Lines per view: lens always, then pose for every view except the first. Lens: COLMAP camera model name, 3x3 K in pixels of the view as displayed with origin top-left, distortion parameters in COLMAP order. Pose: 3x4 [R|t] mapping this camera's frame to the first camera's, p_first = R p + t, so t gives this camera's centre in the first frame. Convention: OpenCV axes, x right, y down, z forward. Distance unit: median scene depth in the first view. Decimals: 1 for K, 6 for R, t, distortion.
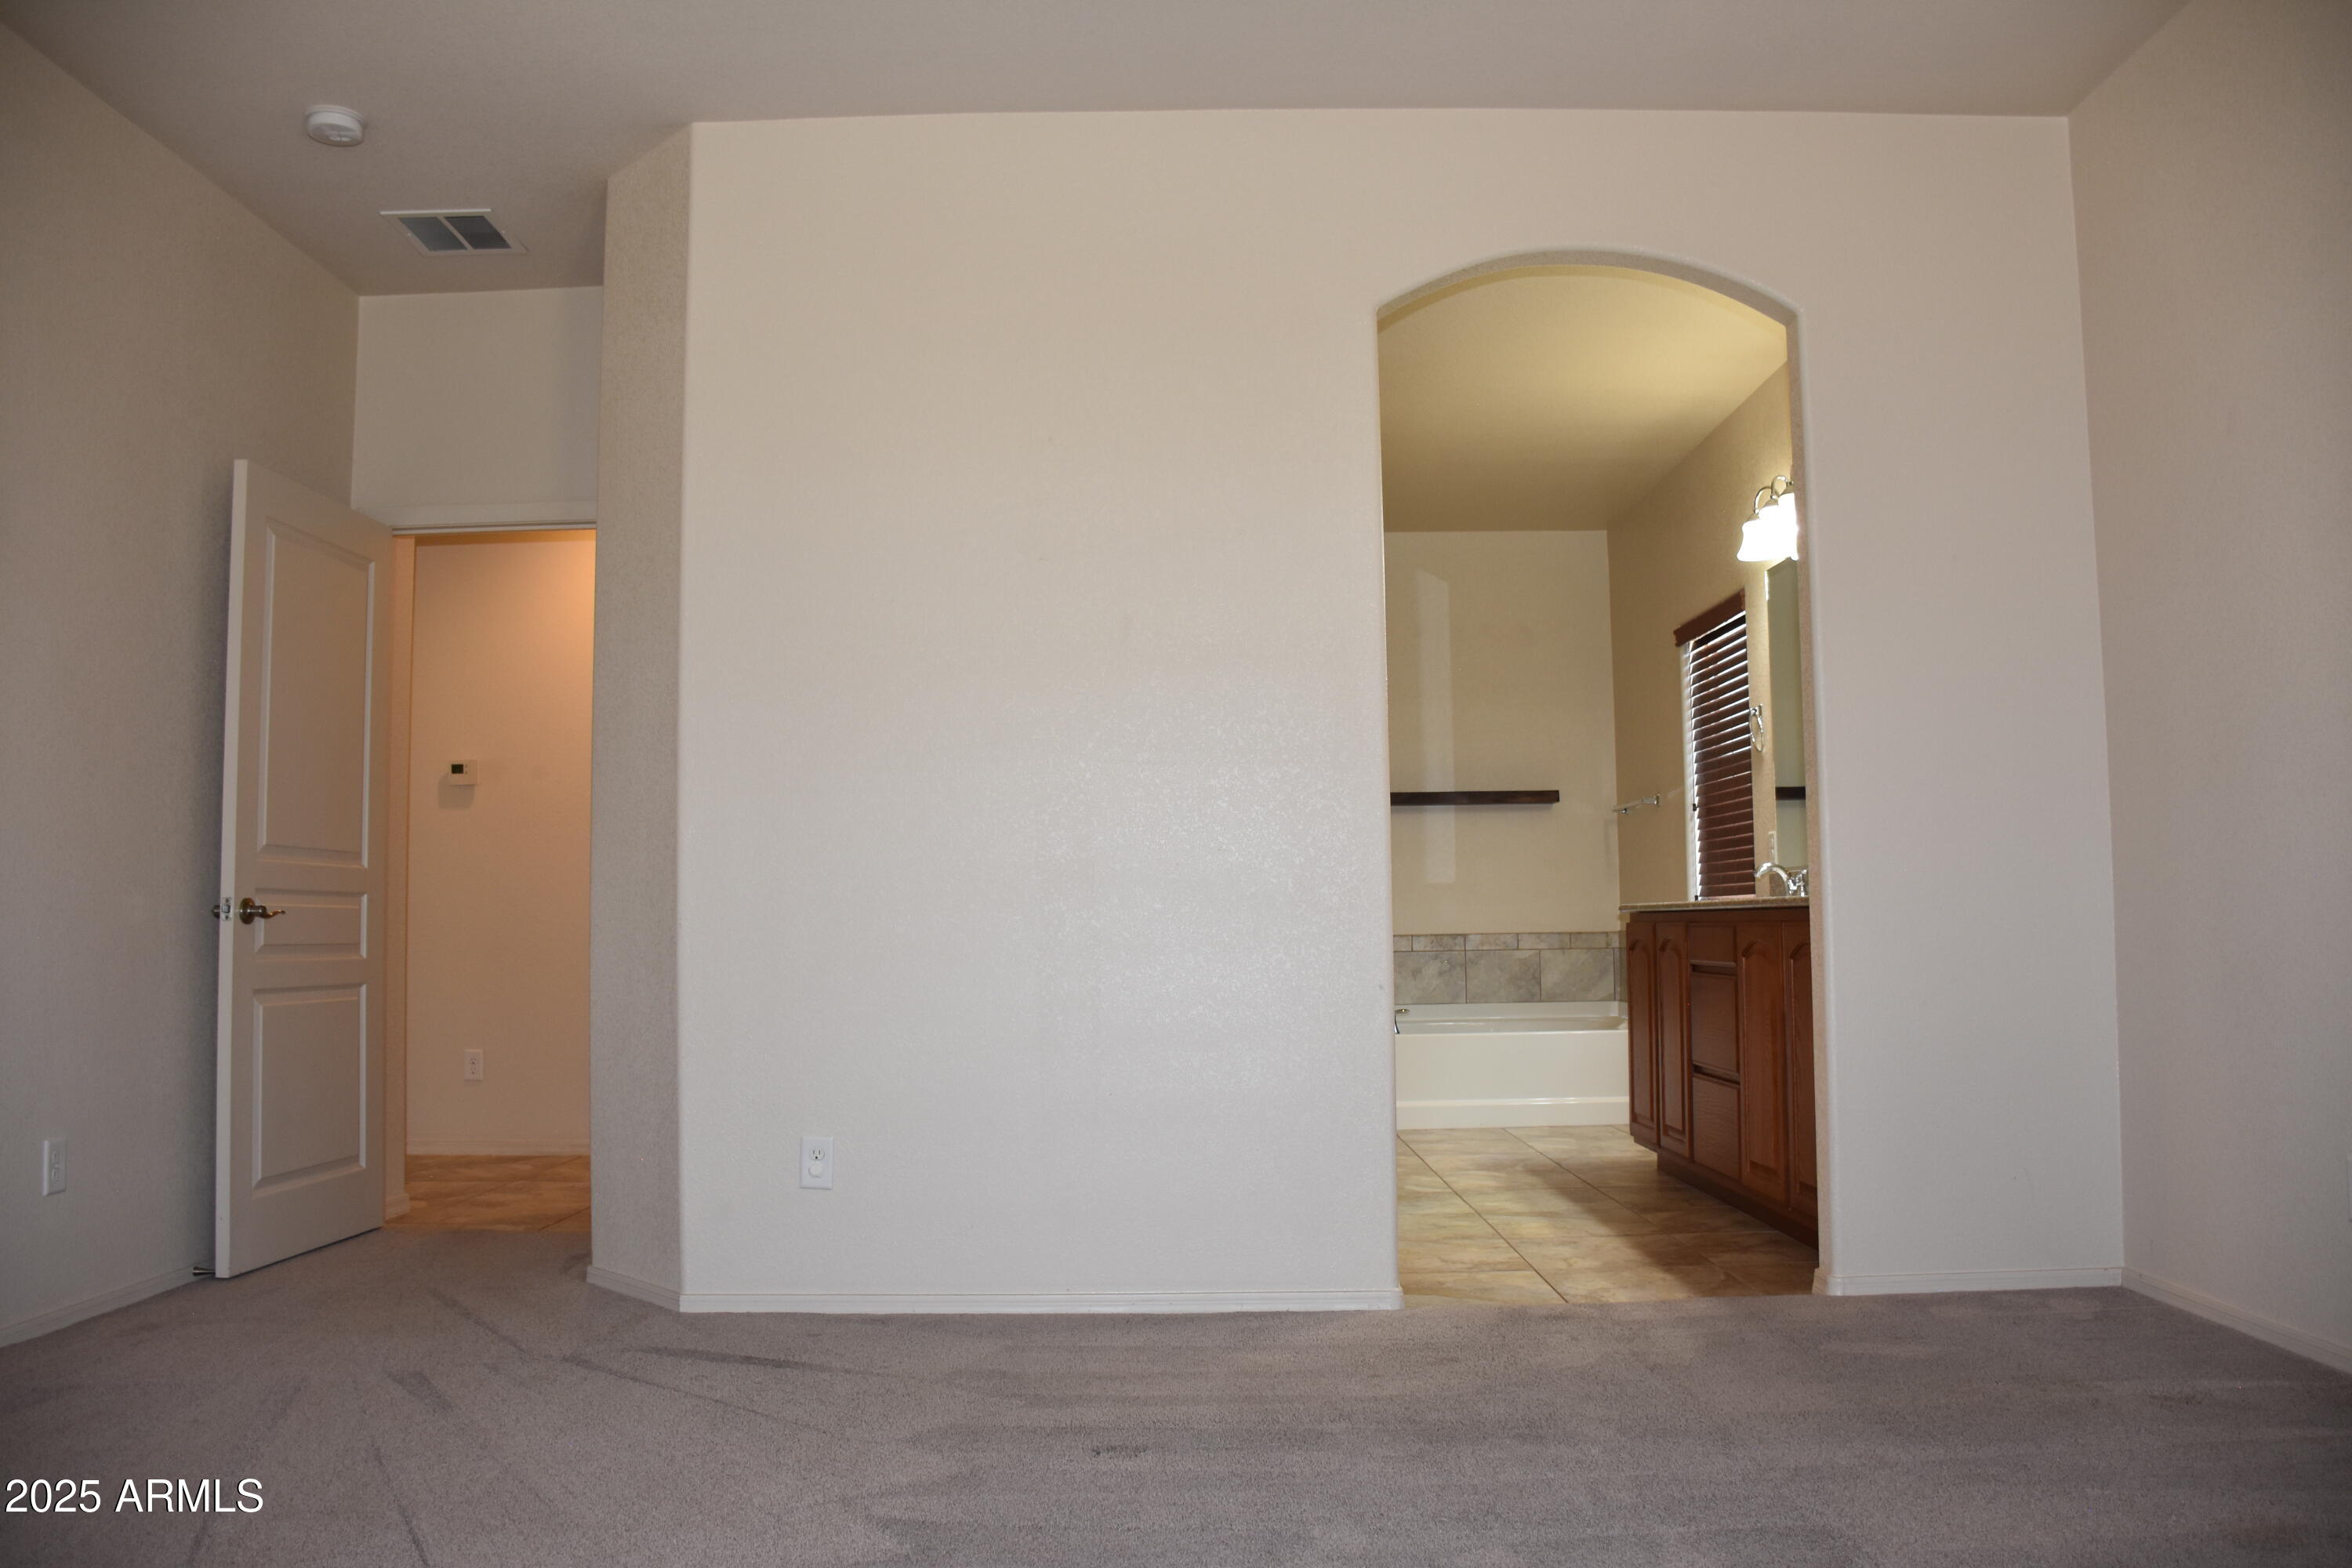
lens RADIAL K [[1829.9, 0, 1173.4], [0, 1829.9, 796.4], [0, 0, 1]] dist [-0.145954, 0.089687]
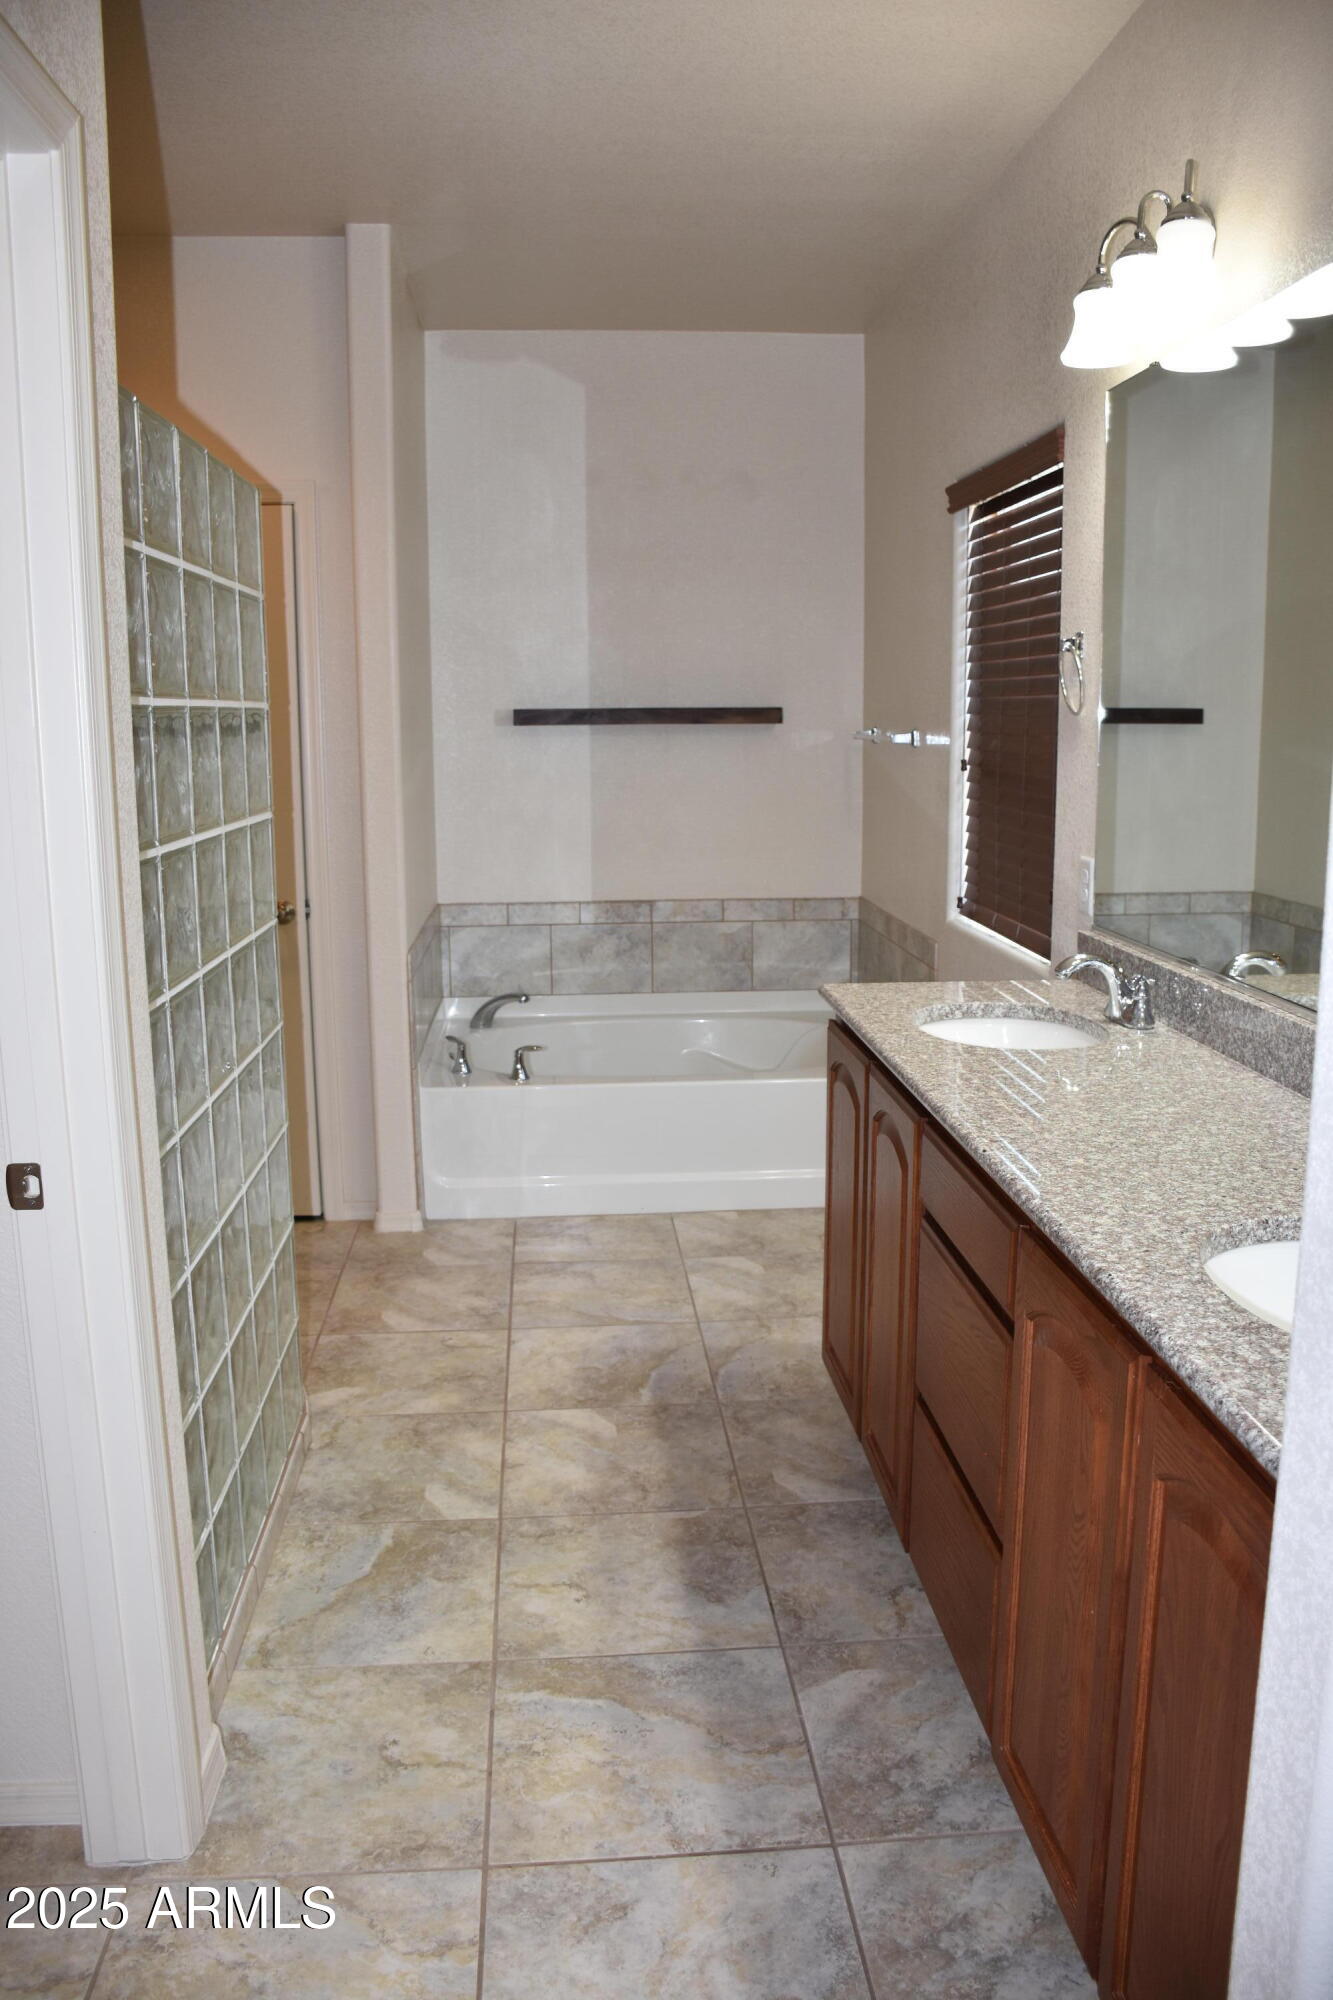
lens RADIAL K [[1556.1, 0, 670.8], [0, 1556.1, 1007.3], [0, 0, 1]] dist [-0.145954, 0.089687]
pose [[0.996020, -0.012429, 0.088262, 0.111852], [-0.010335, 0.967445, 0.252869, -0.042566], [-0.088532, -0.252775, 0.963466, 0.380333]]
